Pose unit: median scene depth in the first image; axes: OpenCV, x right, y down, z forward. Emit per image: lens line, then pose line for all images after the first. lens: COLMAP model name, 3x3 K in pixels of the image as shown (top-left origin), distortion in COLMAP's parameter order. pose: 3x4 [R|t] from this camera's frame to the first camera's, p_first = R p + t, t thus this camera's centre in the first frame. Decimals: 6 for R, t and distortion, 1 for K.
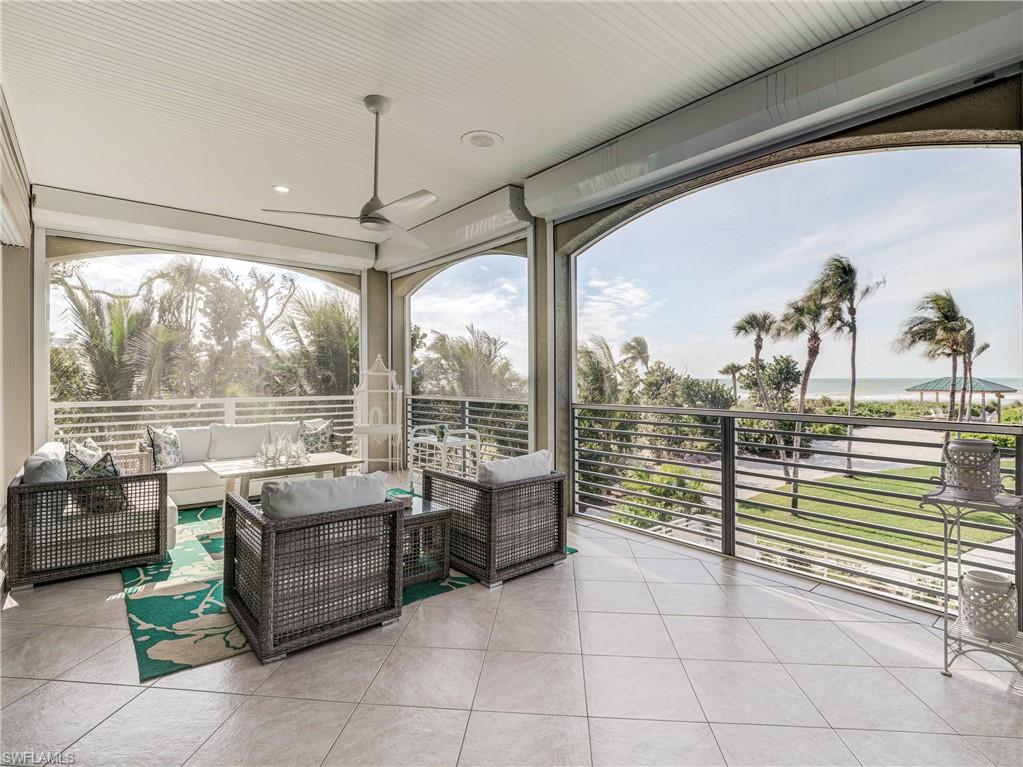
lens RADIAL K [[509.7, 0, 513.4], [0, 509.7, 384.0], [0, 0, 1]] dist [0.007338, 0.000632]
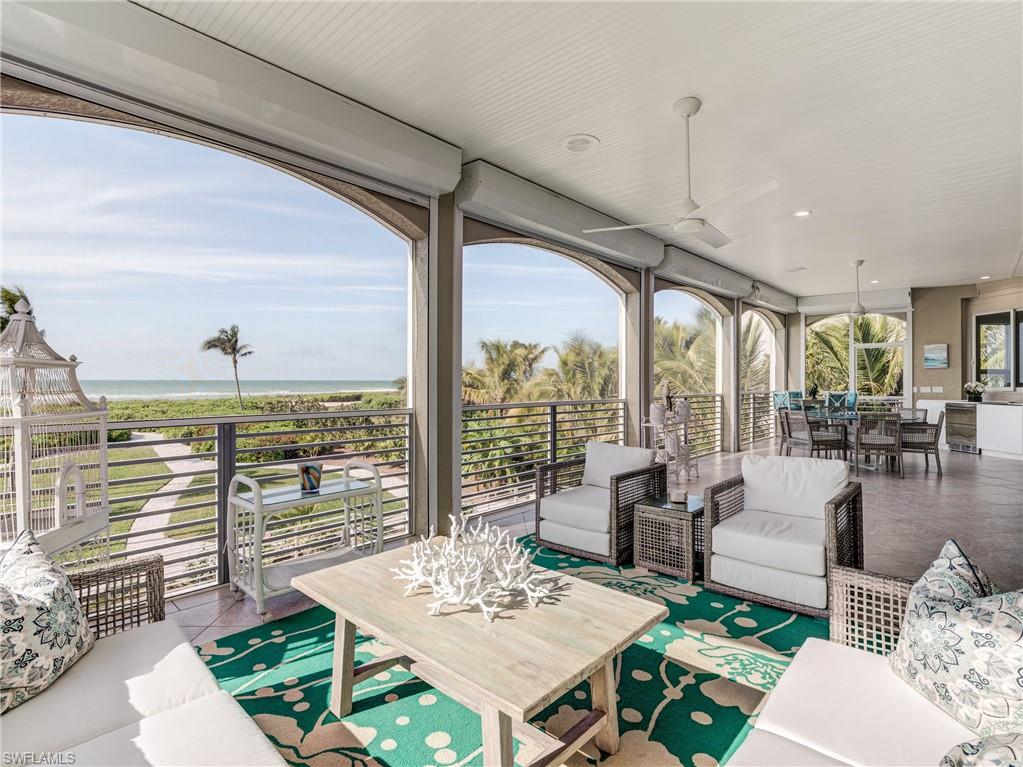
lens RADIAL K [[509.7, 0, 515.6], [0, 509.7, 379.2], [0, 0, 1]] dist [0.007338, 0.000632]
pose [[-0.139957, -0.004207, 0.990149, -0.459397], [0.006875, 0.999963, 0.005220, -0.013120], [-0.990134, 0.007538, -0.139923, 0.569953]]
